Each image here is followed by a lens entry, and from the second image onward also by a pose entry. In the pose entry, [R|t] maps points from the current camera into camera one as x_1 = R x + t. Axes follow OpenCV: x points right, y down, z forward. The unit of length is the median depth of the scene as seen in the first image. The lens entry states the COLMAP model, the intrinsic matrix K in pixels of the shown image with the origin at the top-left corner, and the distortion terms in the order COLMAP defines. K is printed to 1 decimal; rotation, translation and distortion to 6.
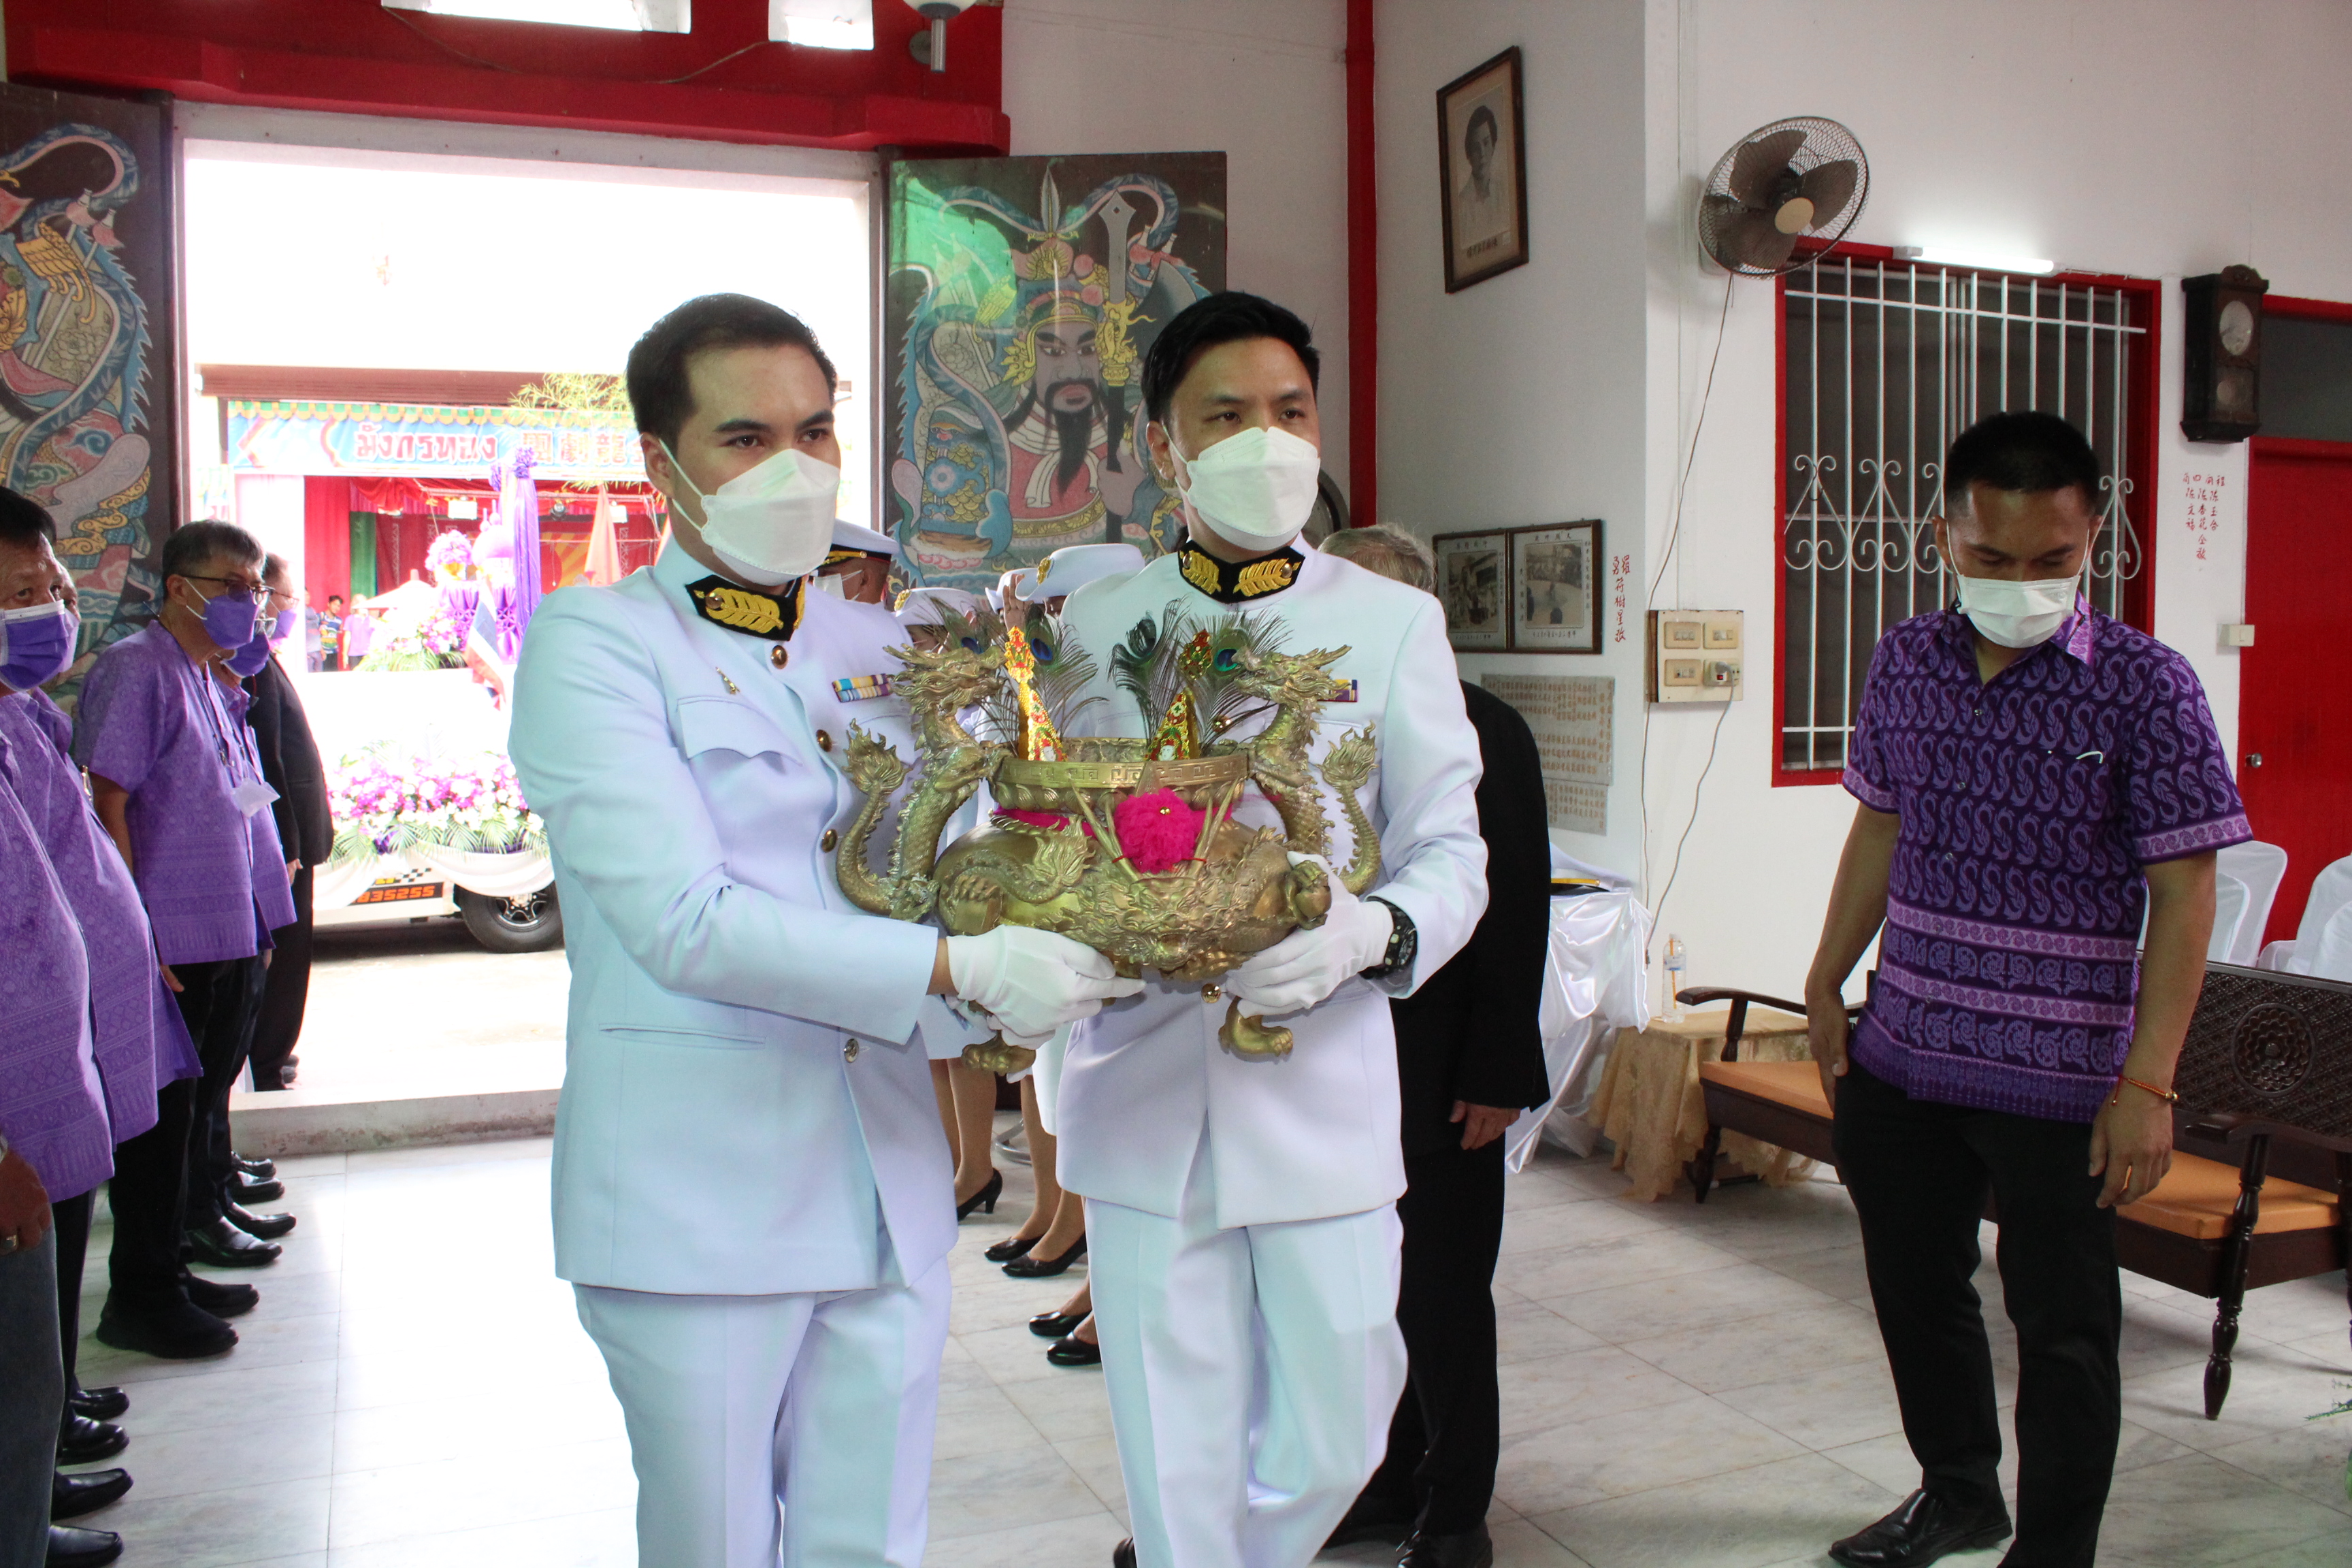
lens RADIAL K [[1945.4, 0, 1155.5], [0, 1945.4, 797.9], [0, 0, 1]] dist [-0.170152, 0.151605]
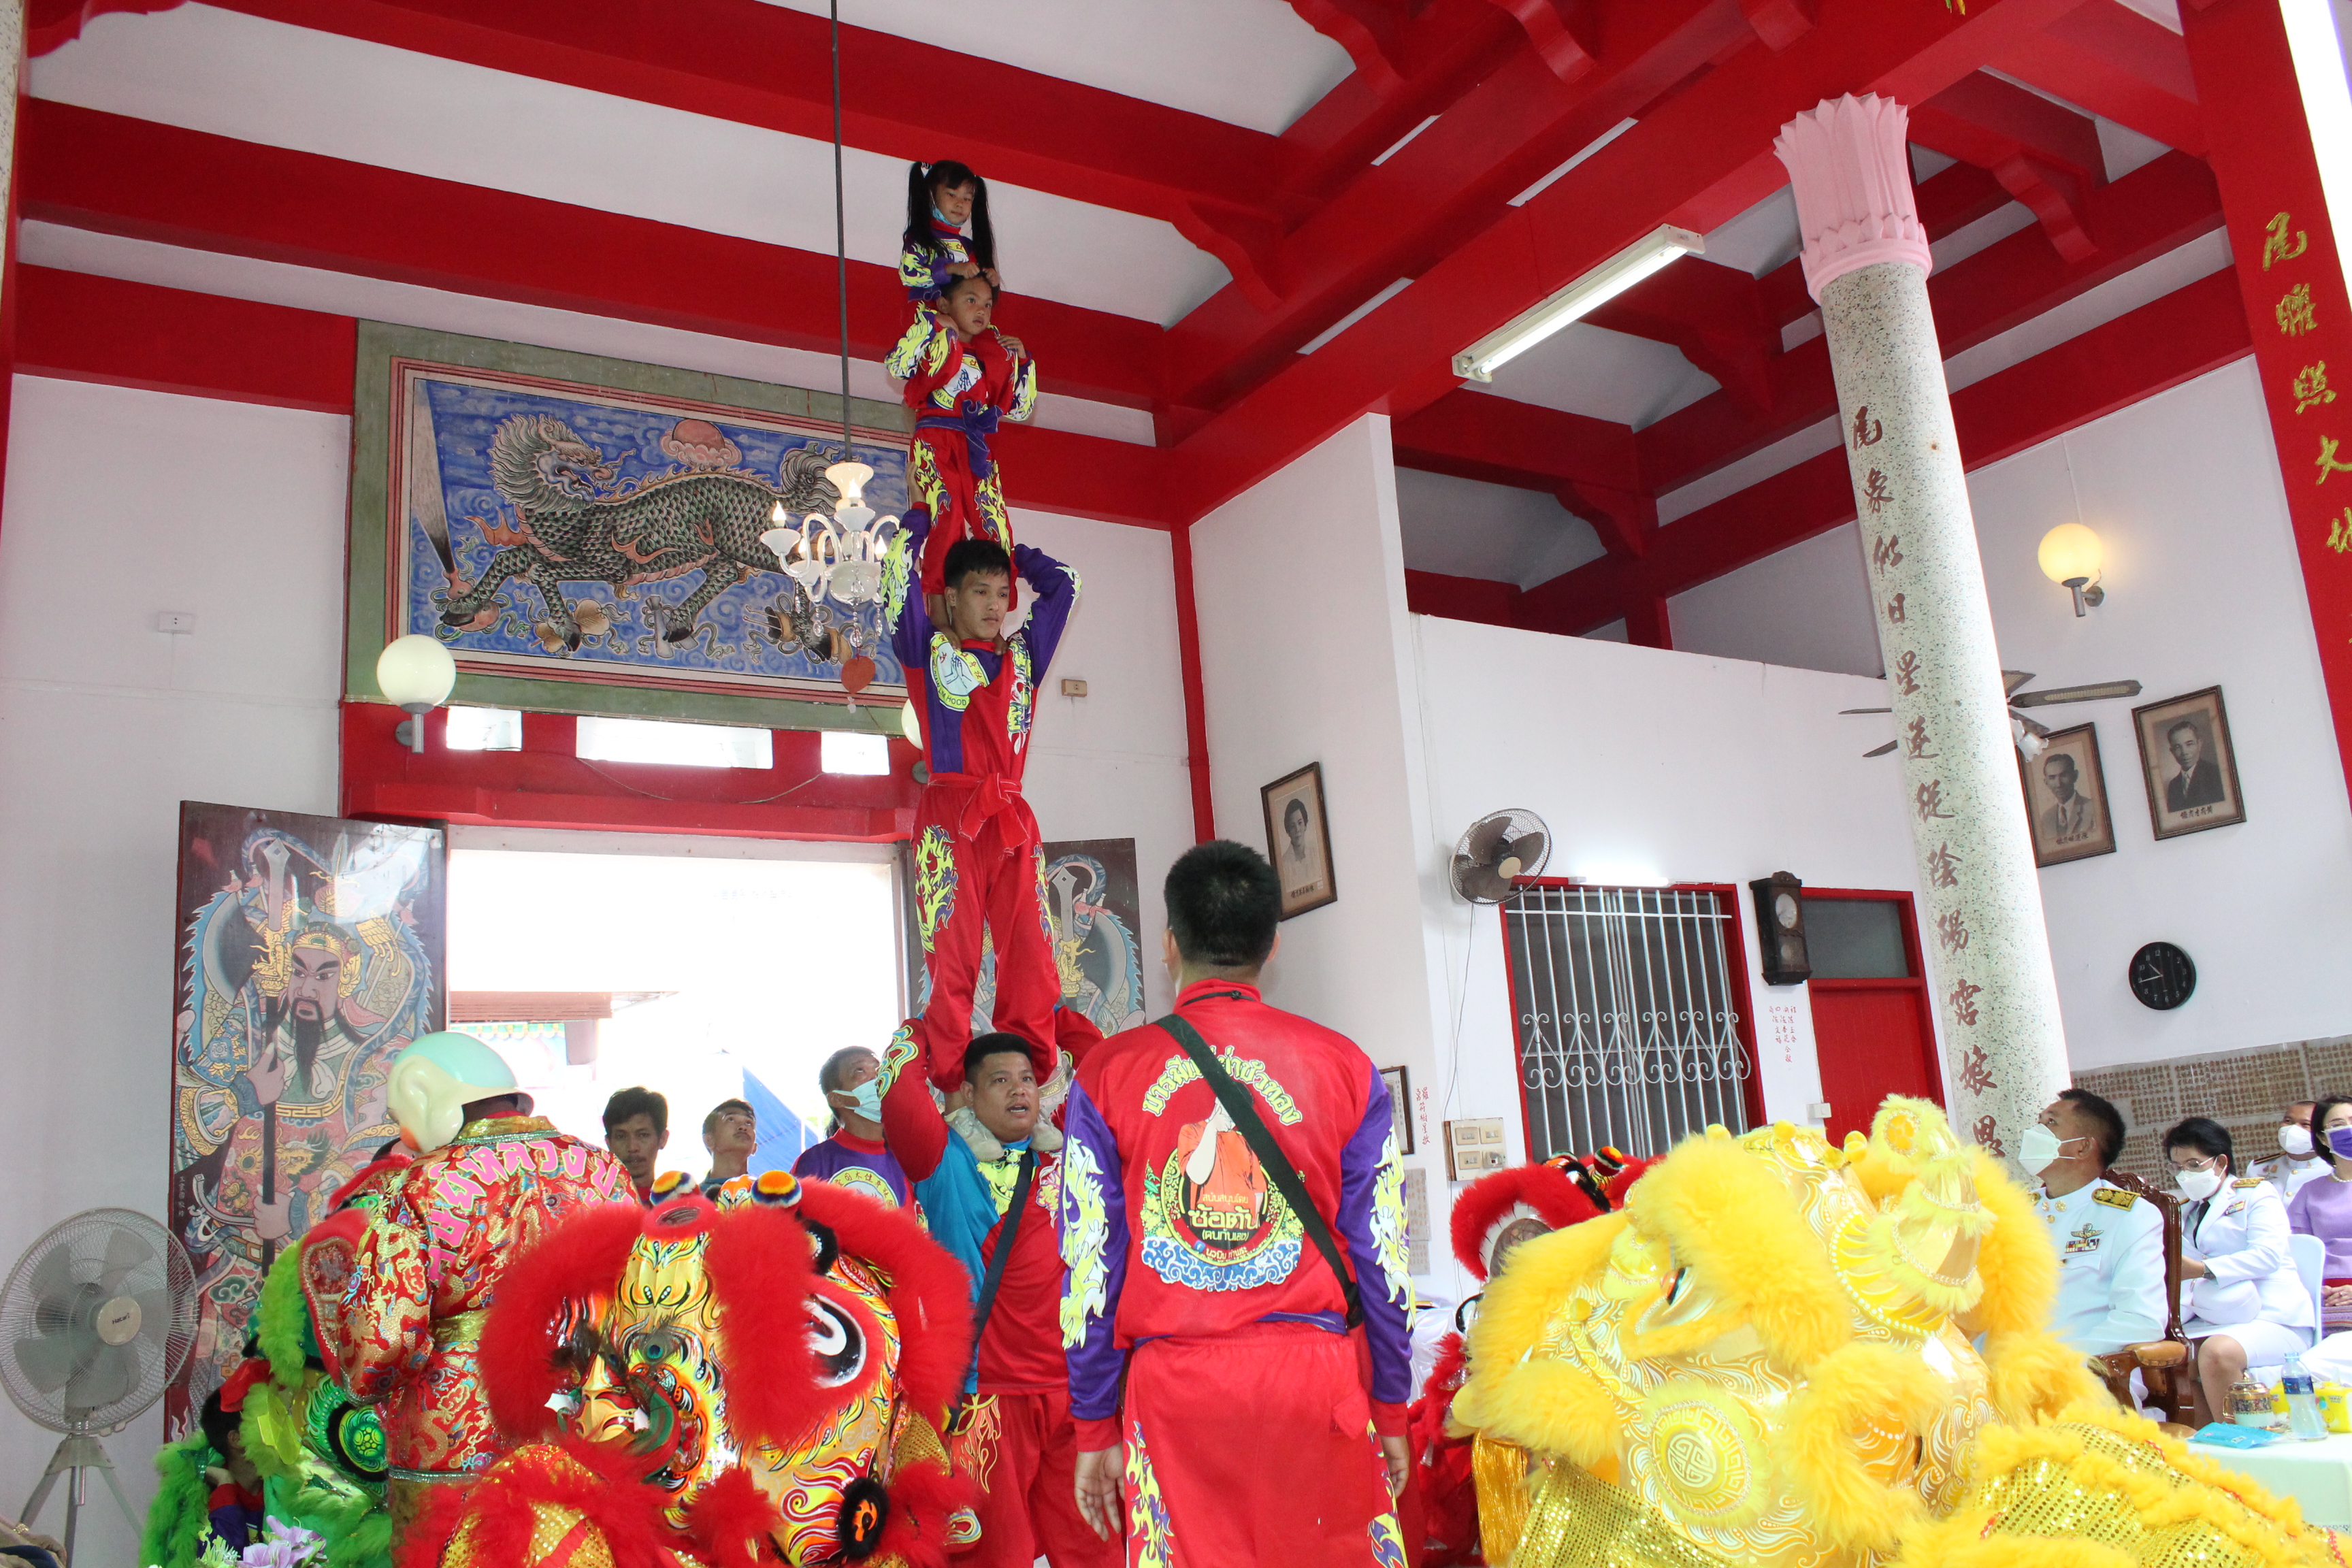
lens RADIAL K [[1945.4, 0, 1155.5], [0, 1945.4, 797.9], [0, 0, 1]] dist [-0.170152, 0.151605]
pose [[0.985433, -0.032190, 0.166991, -0.200494], [0.080234, 0.953774, -0.289616, 0.076597], [-0.149949, 0.298795, 0.942463, -0.453891]]
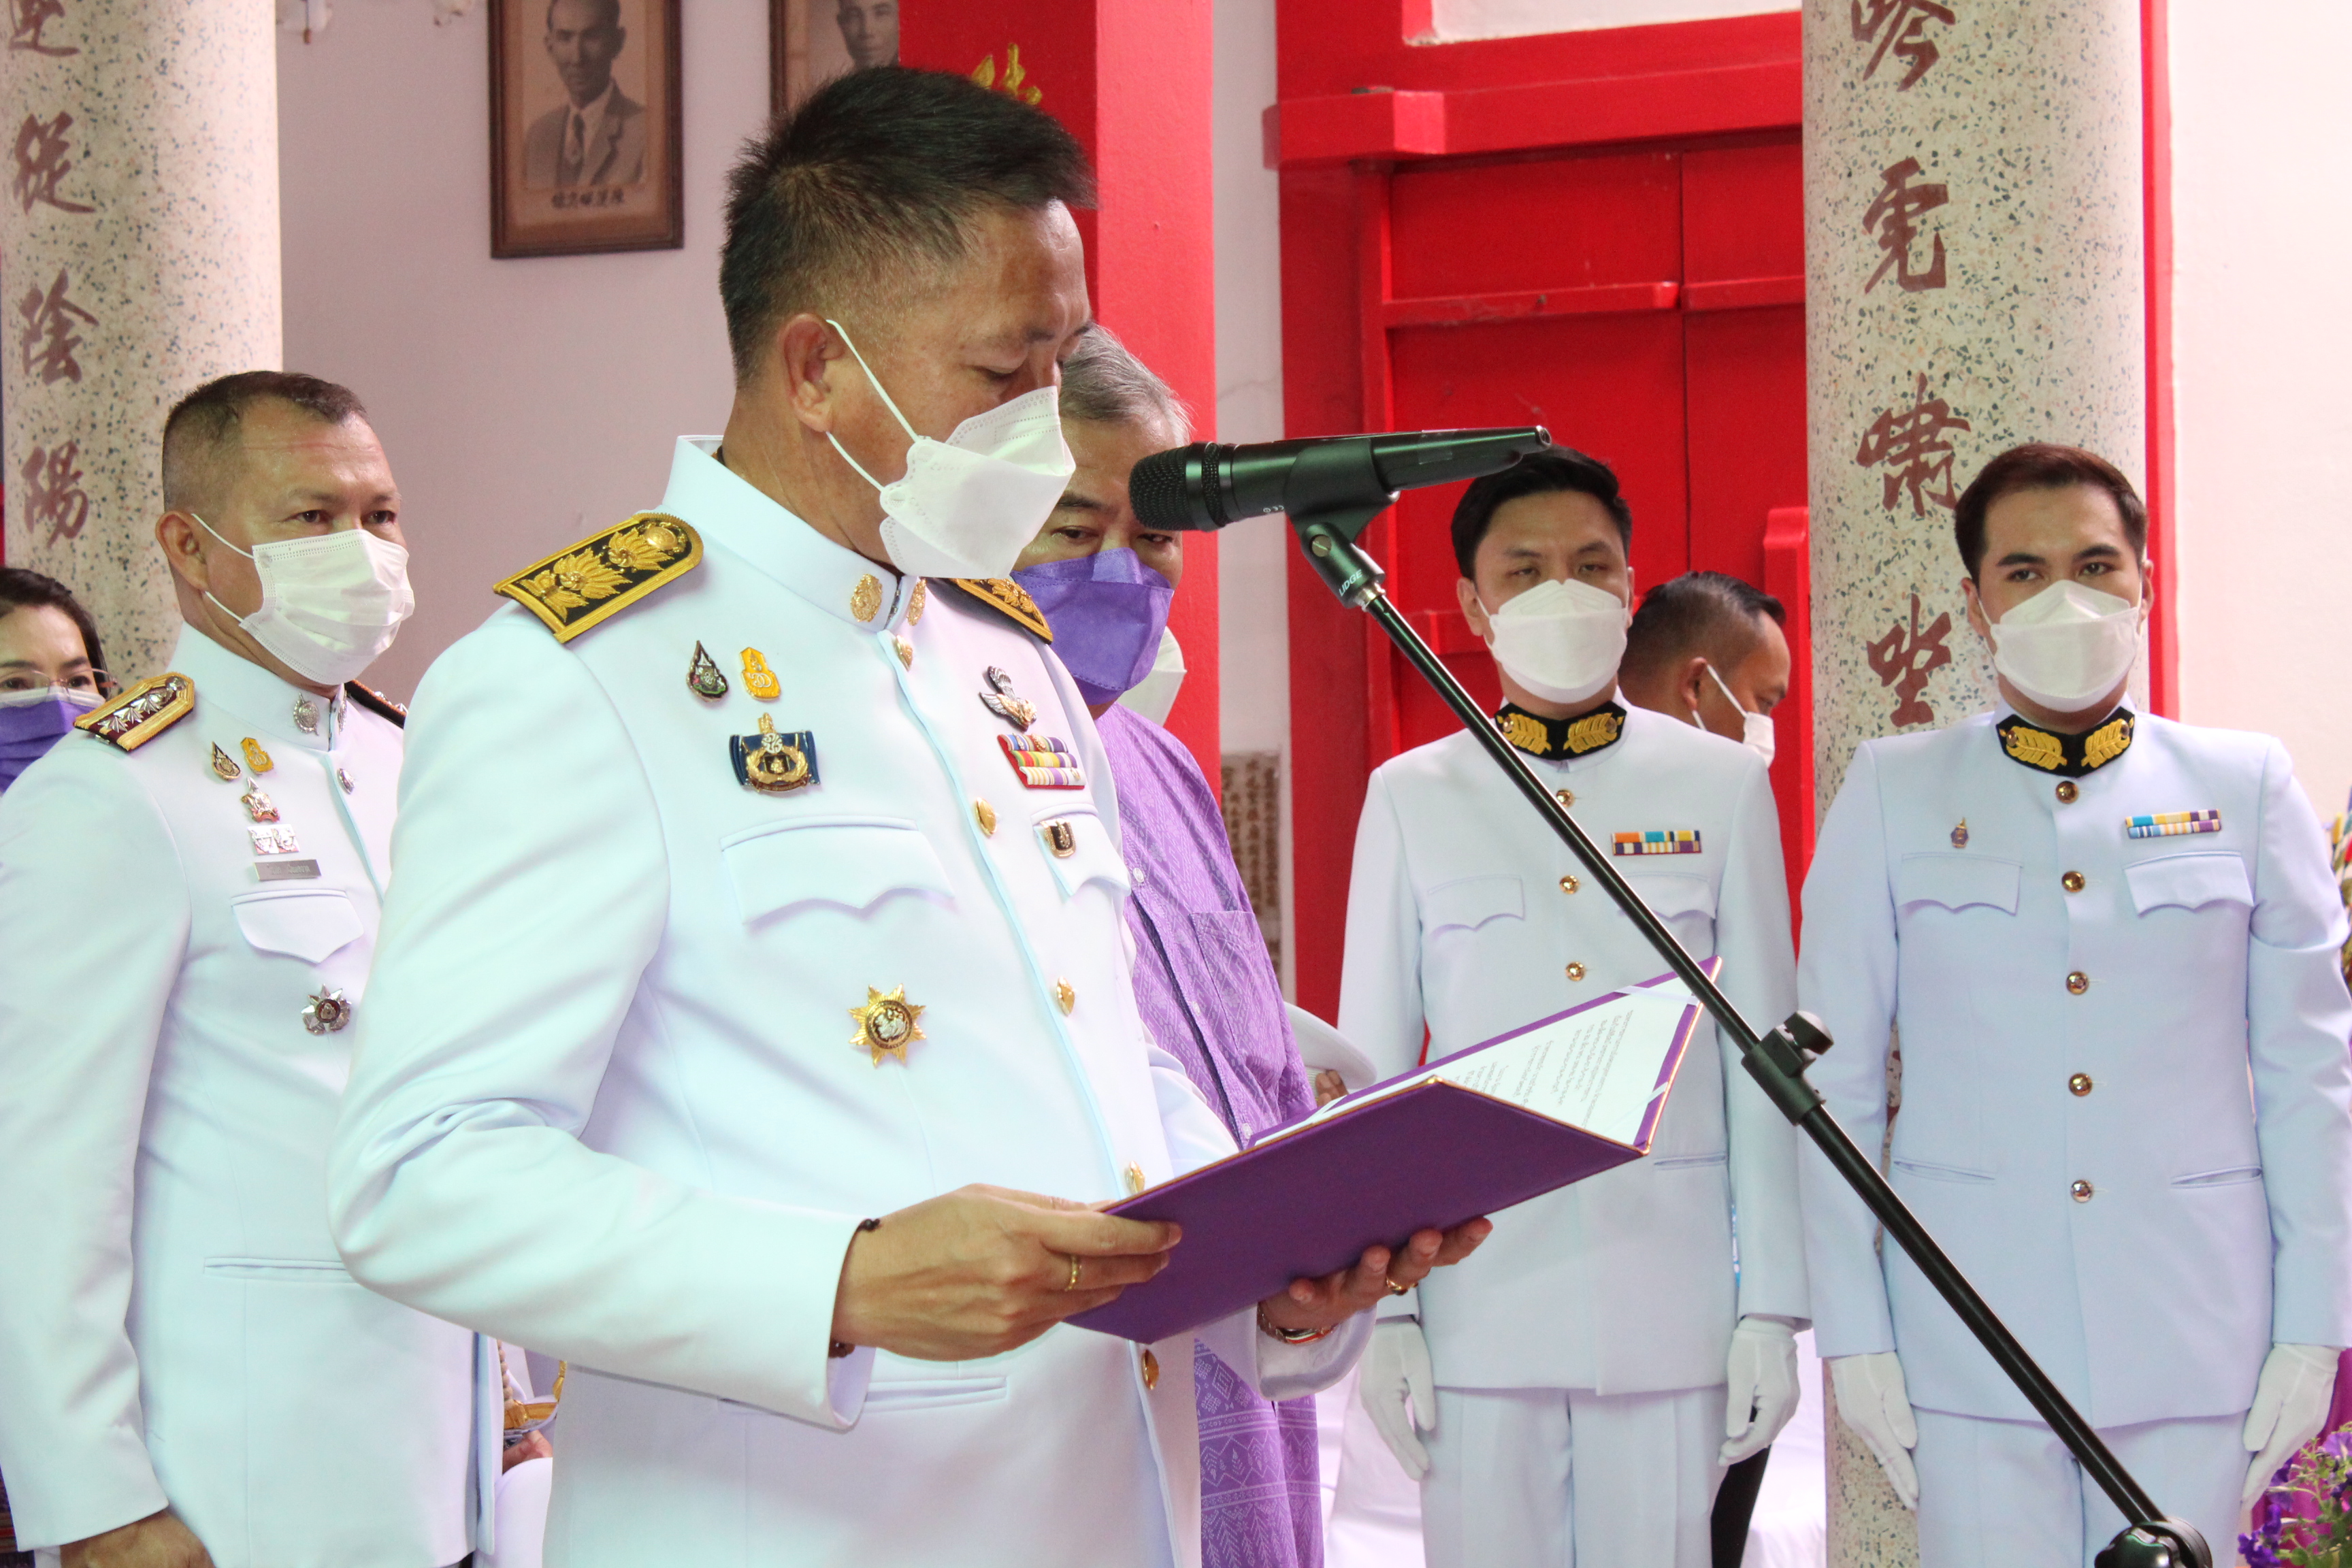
lens RADIAL K [[5597.5, 0, 1176.0], [0, 5597.5, 784.0], [0, 0, 1]] dist [0.033237, 0.558829]
pose [[0.790407, -0.002157, 0.612578, -0.169592], [0.056136, 0.996041, -0.068924, 0.046613], [-0.610004, 0.088866, 0.787400, -0.651223]]
